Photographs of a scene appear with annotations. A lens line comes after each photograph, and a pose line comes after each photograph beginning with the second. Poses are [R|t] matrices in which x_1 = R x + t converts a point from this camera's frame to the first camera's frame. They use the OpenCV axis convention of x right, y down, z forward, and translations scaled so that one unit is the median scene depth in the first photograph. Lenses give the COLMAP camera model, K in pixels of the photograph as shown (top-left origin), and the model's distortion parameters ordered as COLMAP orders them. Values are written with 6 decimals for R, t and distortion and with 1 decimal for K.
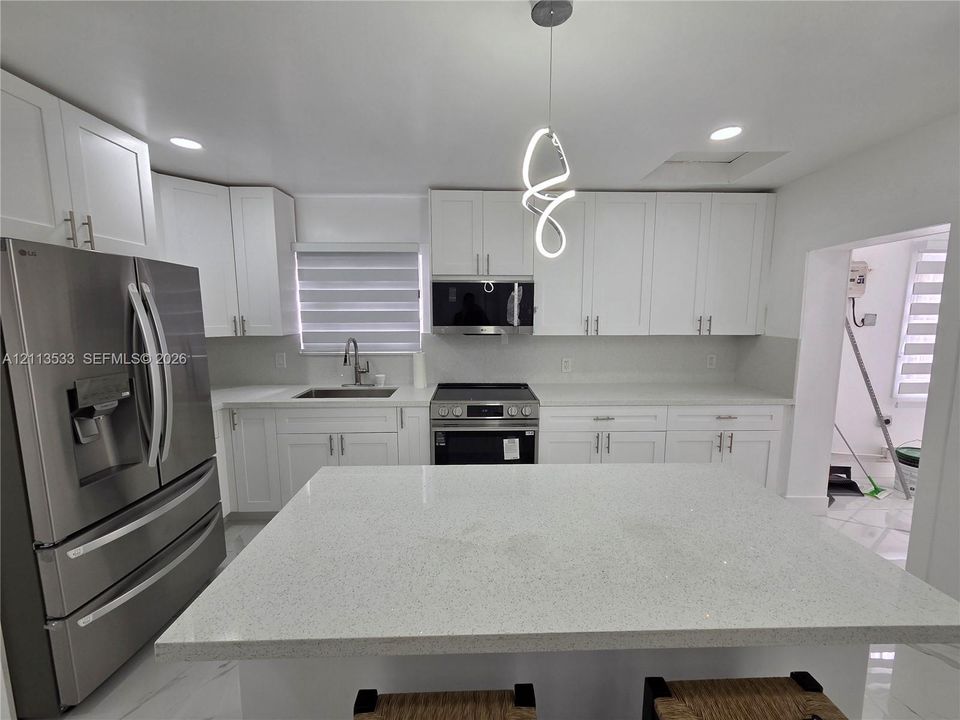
lens RADIAL K [[393.5, 0, 488.6], [0, 393.5, 358.9], [0, 0, 1]] dist [0.002296, 0.000075]
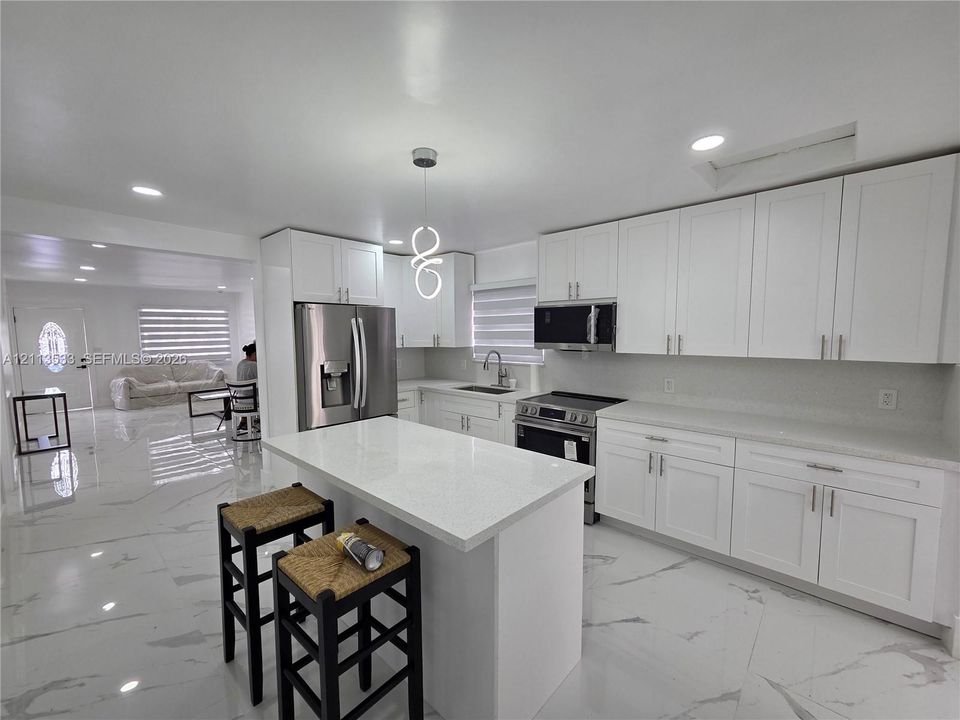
lens RADIAL K [[393.5, 0, 493.2], [0, 393.5, 358.1], [0, 0, 1]] dist [0.002296, 0.000075]
pose [[0.729475, 0.041451, -0.682751, 0.626945], [-0.072388, 0.997235, -0.016799, -0.003162], [0.680166, 0.061678, 0.730458, -0.006732]]
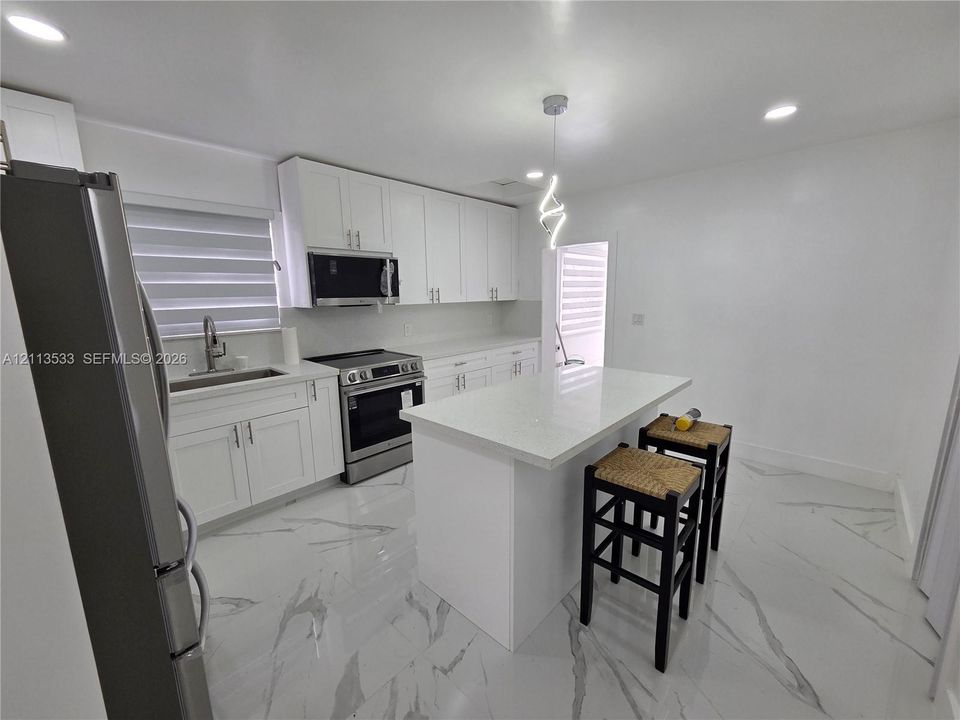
lens RADIAL K [[393.5, 0, 487.4], [0, 393.5, 358.6], [0, 0, 1]] dist [0.002296, 0.000075]
pose [[0.697895, -0.132085, 0.703915, -0.568537], [0.084214, 0.991163, 0.102491, 0.001750], [-0.711232, -0.012248, 0.702851, -0.021167]]
